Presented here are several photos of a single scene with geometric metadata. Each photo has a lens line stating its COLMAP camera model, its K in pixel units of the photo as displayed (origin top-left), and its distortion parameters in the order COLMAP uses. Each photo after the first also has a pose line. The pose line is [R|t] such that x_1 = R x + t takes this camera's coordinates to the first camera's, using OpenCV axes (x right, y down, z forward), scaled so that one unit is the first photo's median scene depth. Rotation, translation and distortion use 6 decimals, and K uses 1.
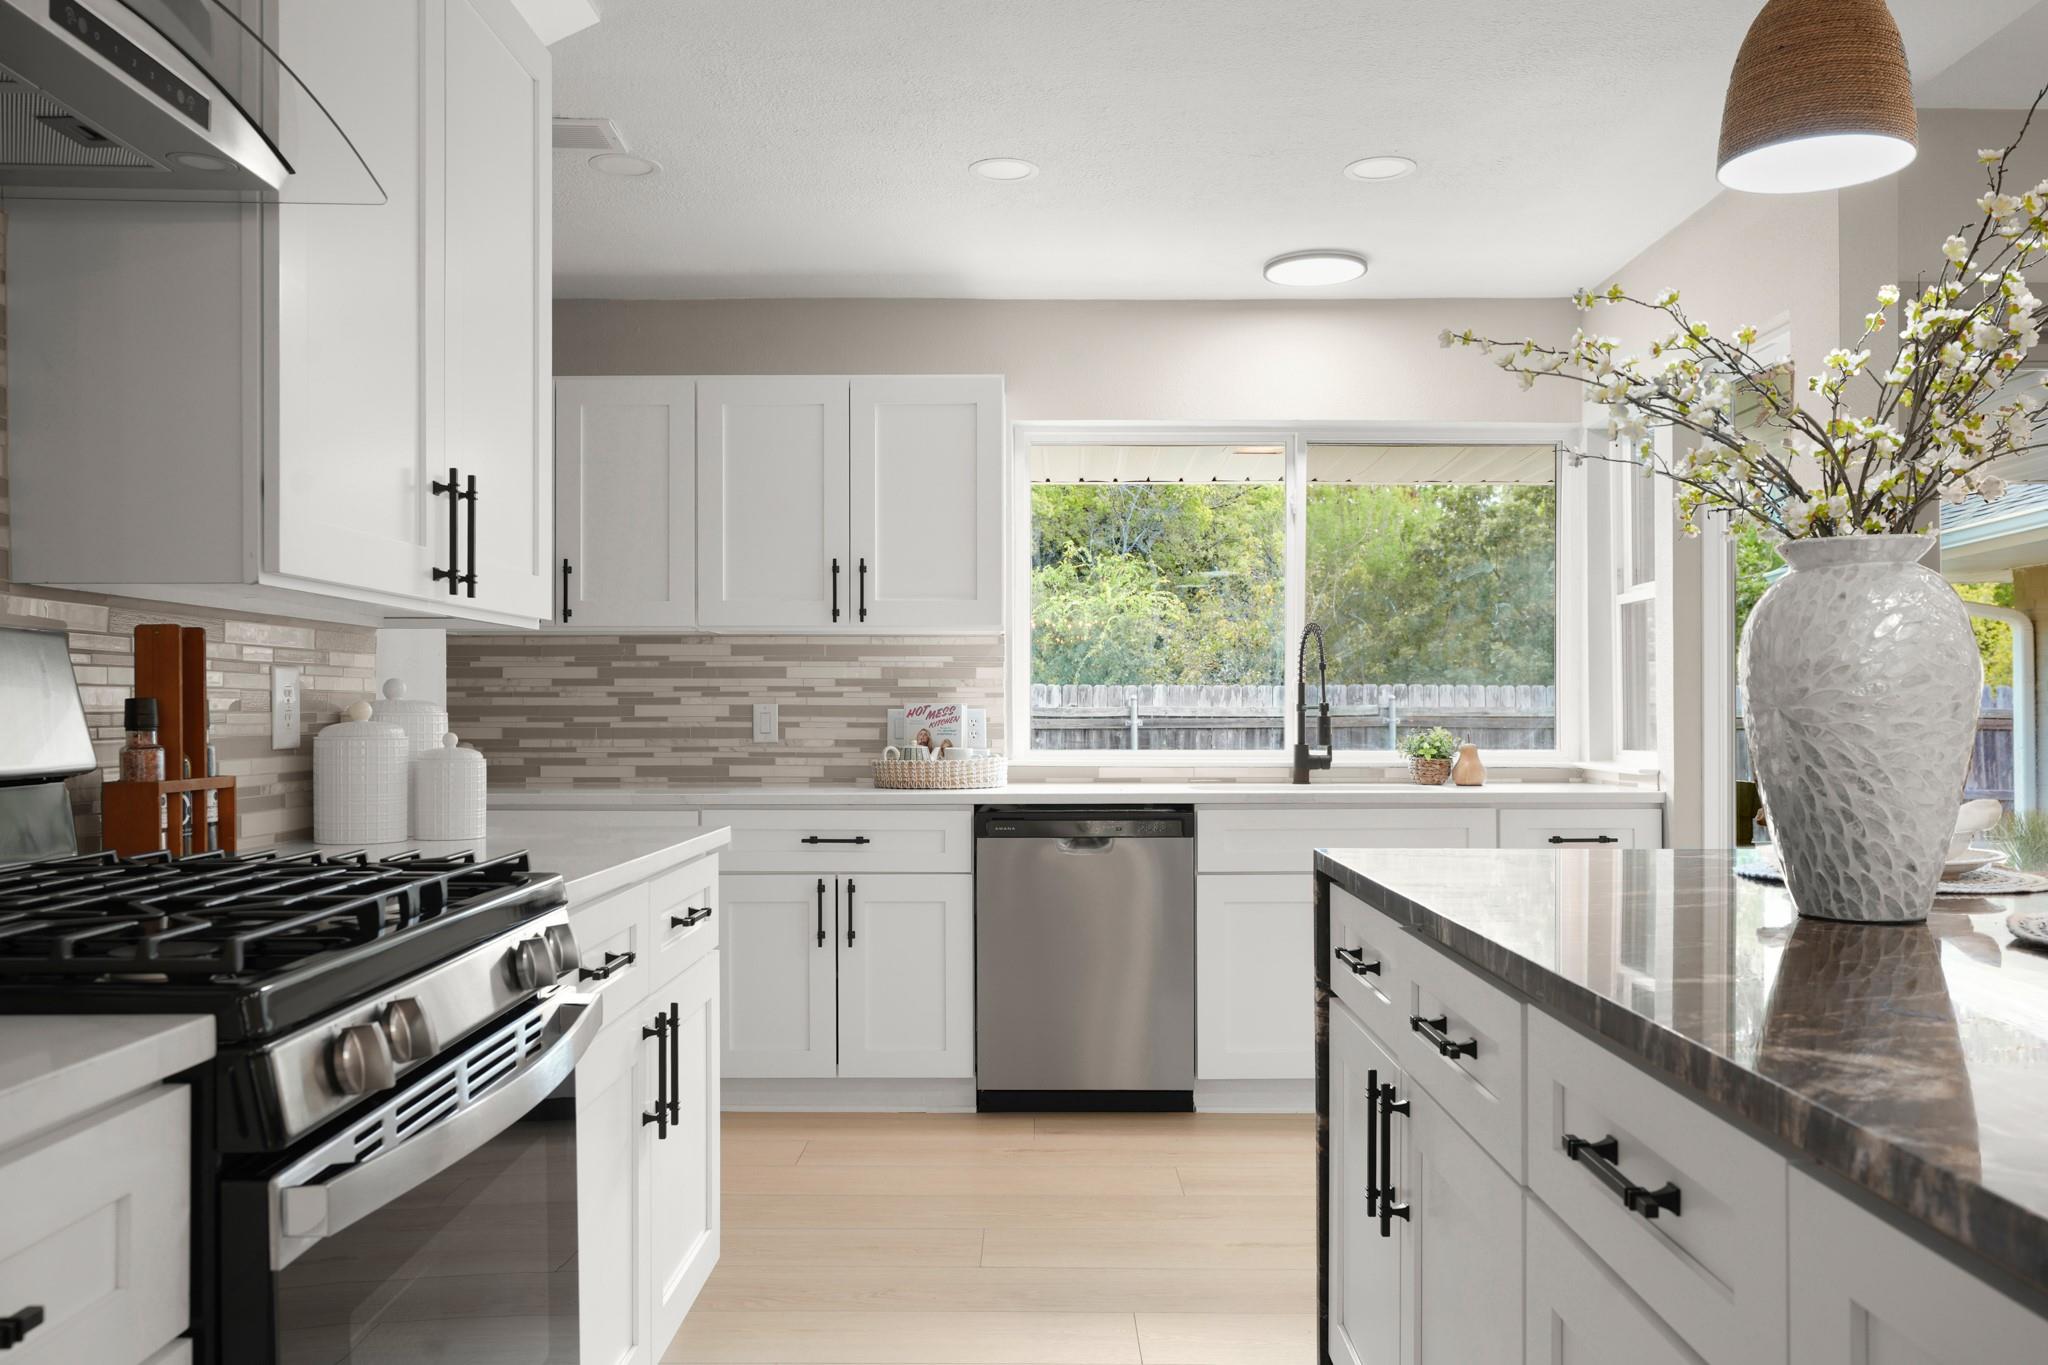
lens RADIAL K [[1609.6, 0, 974.7], [0, 1609.6, 707.4], [0, 0, 1]] dist [0.034979, 0.007276]
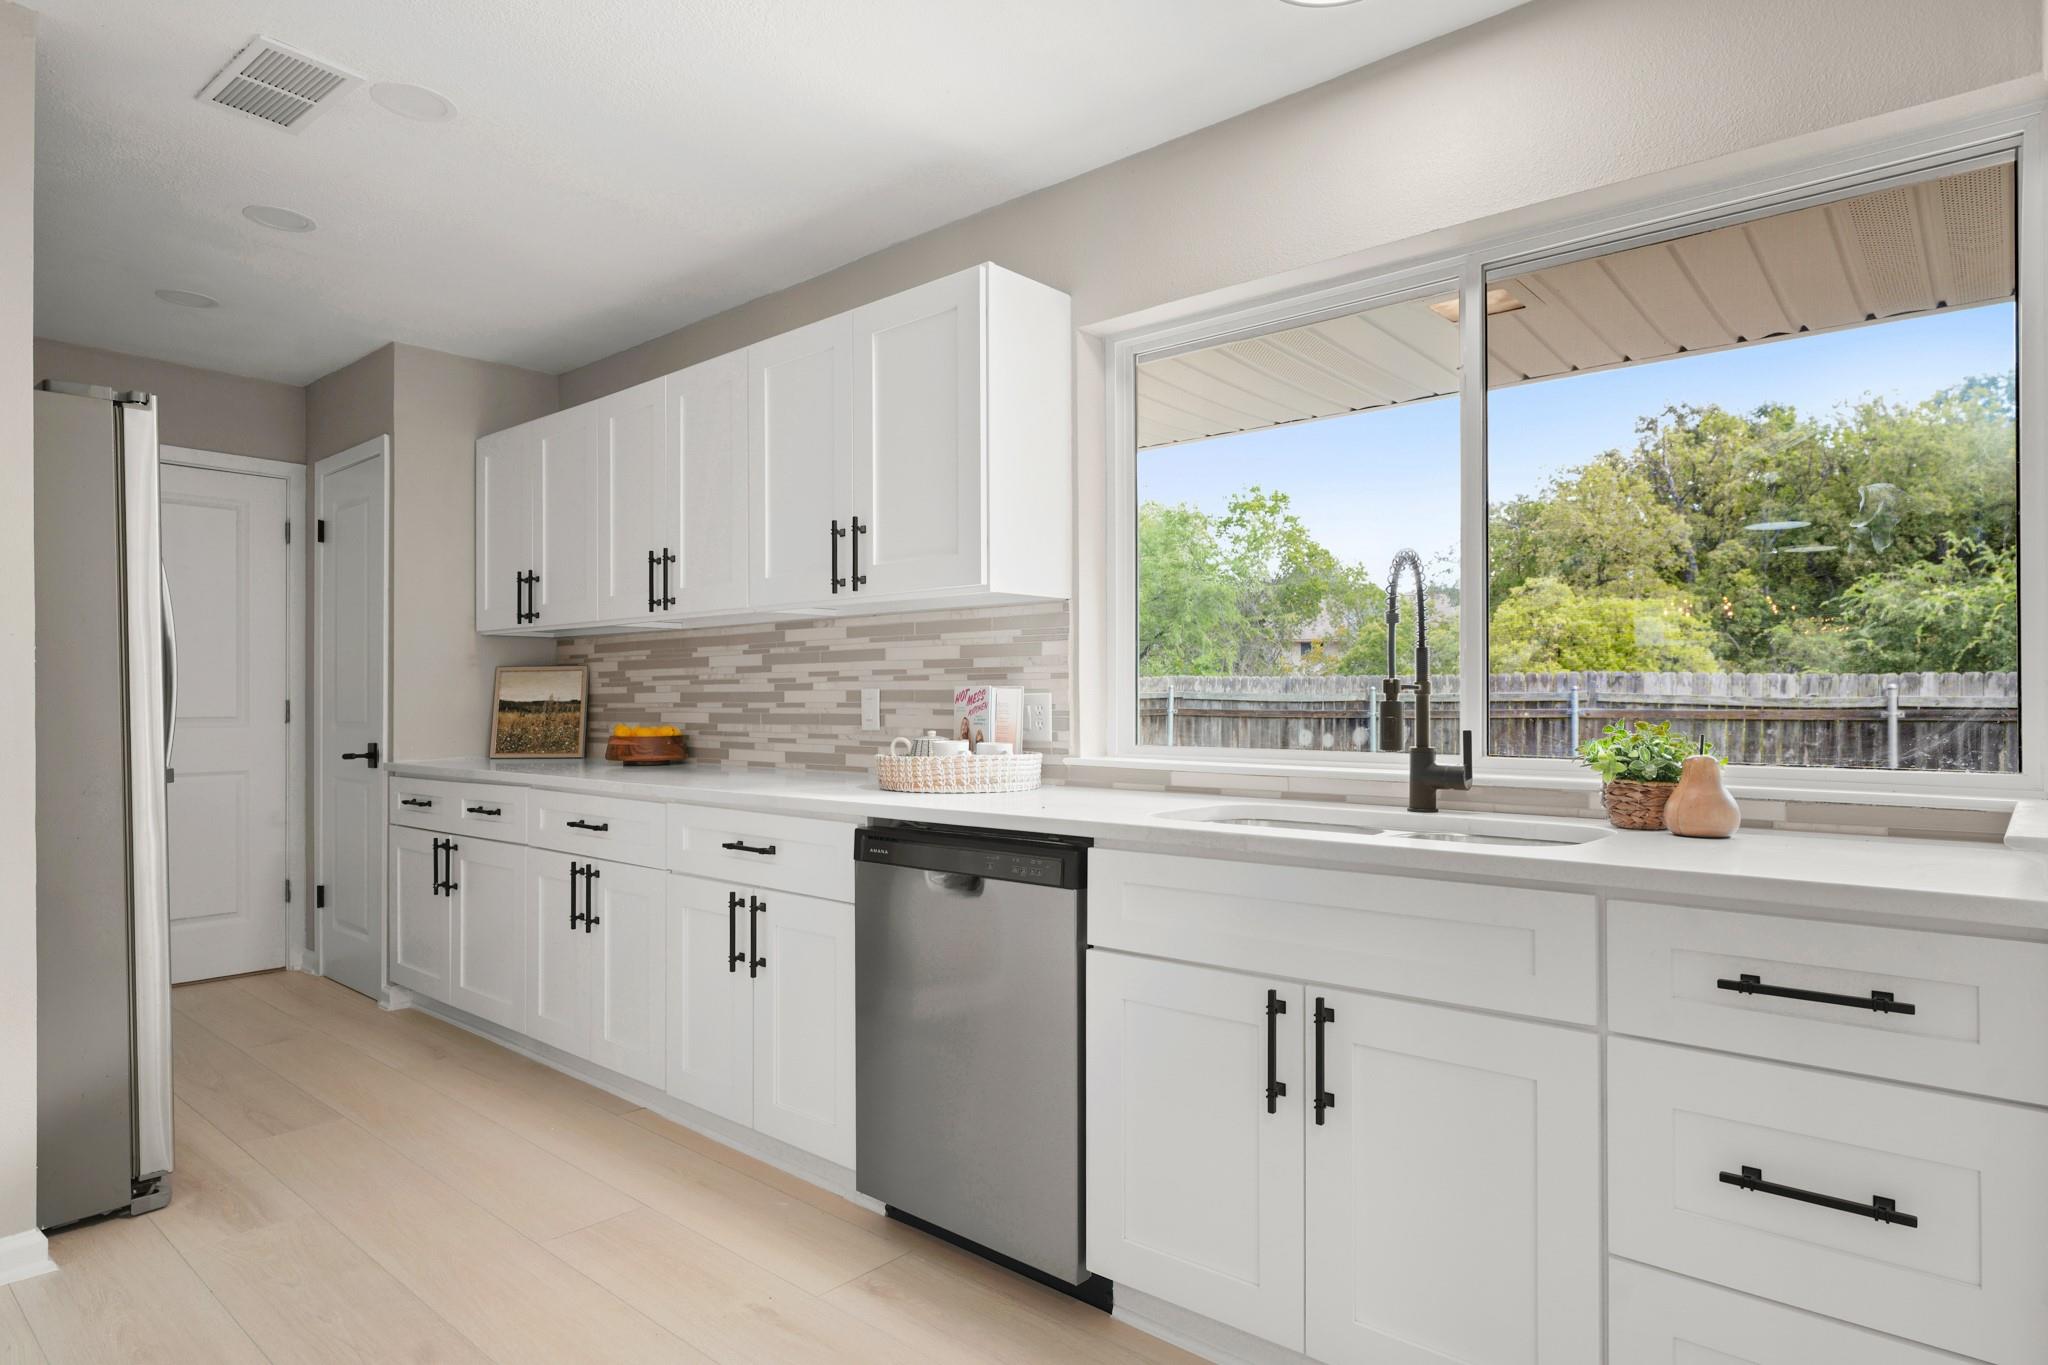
lens RADIAL K [[1113.4, 0, 1029.4], [0, 1113.4, 692.1], [0, 0, 1]] dist [0.011843, 0.002590]
pose [[0.773992, -0.005883, -0.633168, 0.347936], [0.000948, 0.999966, -0.008133, 0.005042], [0.633195, 0.005694, 0.773972, 0.559987]]
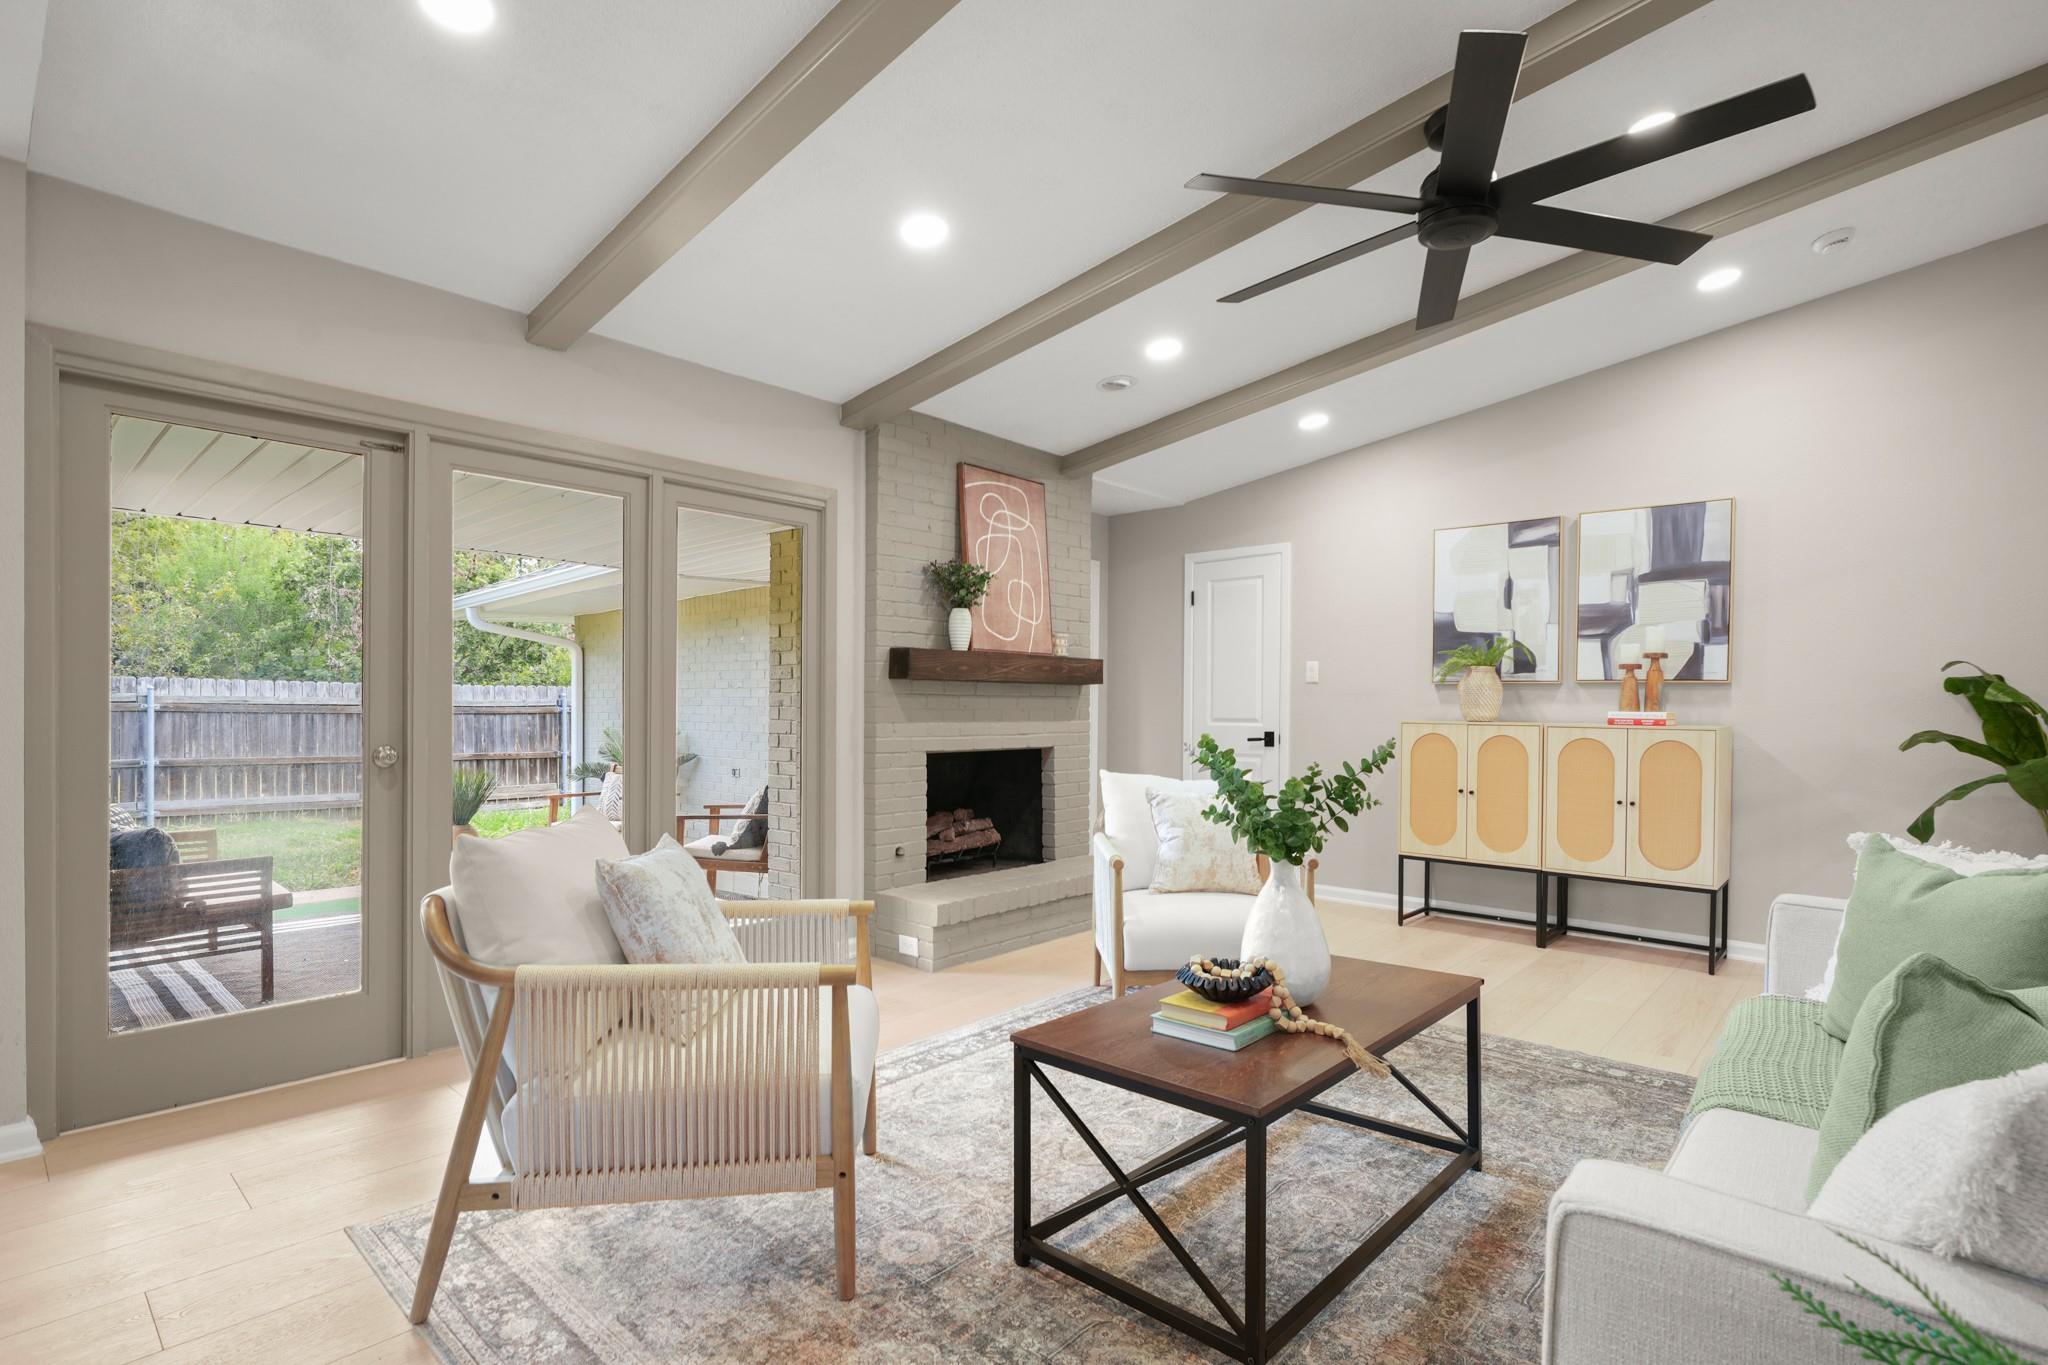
lens RADIAL K [[974.5, 0, 1037.4], [0, 974.5, 712.5], [0, 0, 1]] dist [-0.011713, -0.000444]
pose [[0.644349, 0.003297, 0.764724, 0.368844], [-0.012488, 0.999903, 0.006211, -0.000201], [-0.764630, -0.013552, 0.644328, 0.007552]]
